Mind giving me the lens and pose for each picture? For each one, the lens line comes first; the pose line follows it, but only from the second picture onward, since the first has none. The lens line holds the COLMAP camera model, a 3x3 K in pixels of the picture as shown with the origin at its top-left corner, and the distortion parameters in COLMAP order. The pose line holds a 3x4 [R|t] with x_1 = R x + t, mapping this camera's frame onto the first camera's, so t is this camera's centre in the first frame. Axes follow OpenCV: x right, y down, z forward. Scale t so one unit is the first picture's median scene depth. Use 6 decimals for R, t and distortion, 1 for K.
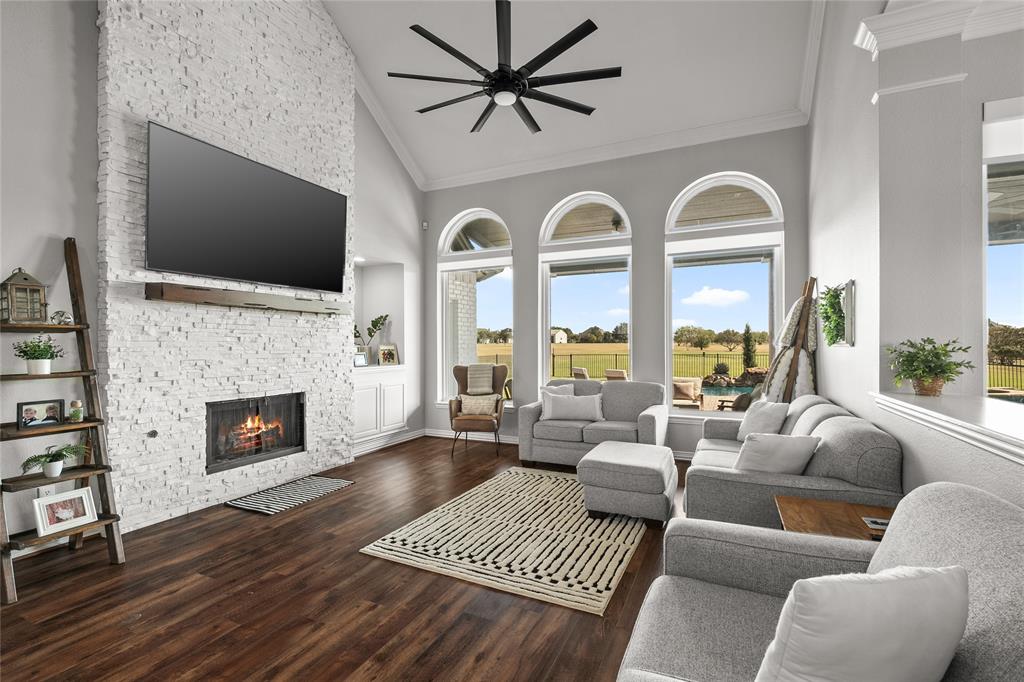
lens RADIAL K [[456.2, 0, 511.7], [0, 456.2, 344.4], [0, 0, 1]] dist [-0.008747, -0.000253]
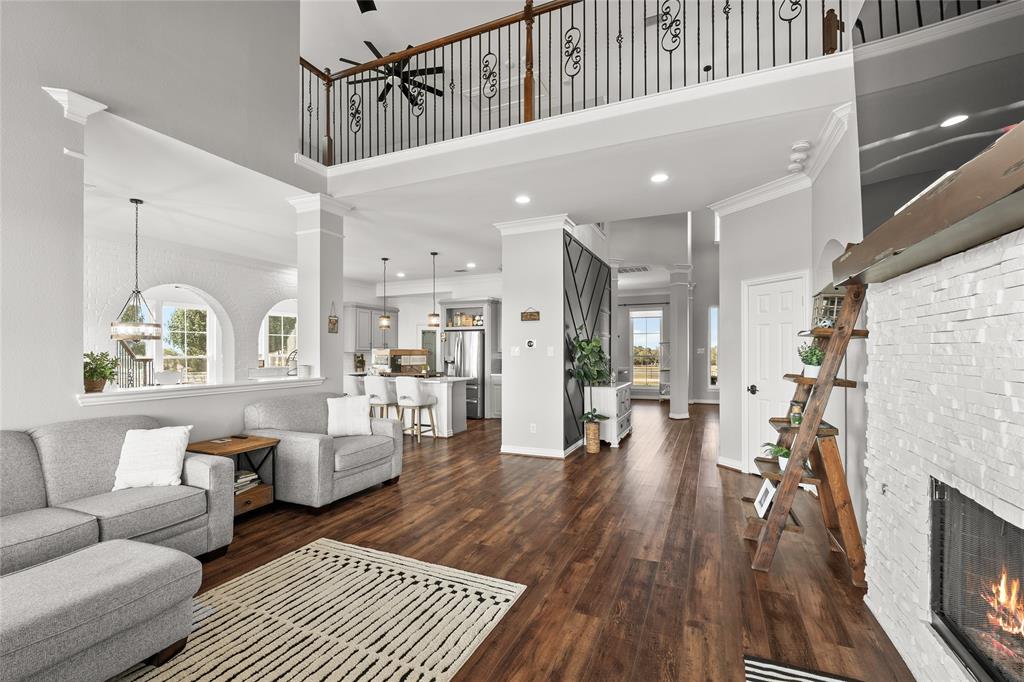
lens RADIAL K [[456.2, 0, 509.4], [0, 456.2, 349.1], [0, 0, 1]] dist [-0.008747, -0.000253]
pose [[-0.999731, 0.007679, -0.021880, -0.304417], [0.007874, 0.999930, -0.008869, 0.000085], [0.021810, -0.009039, -0.999721, 2.016901]]
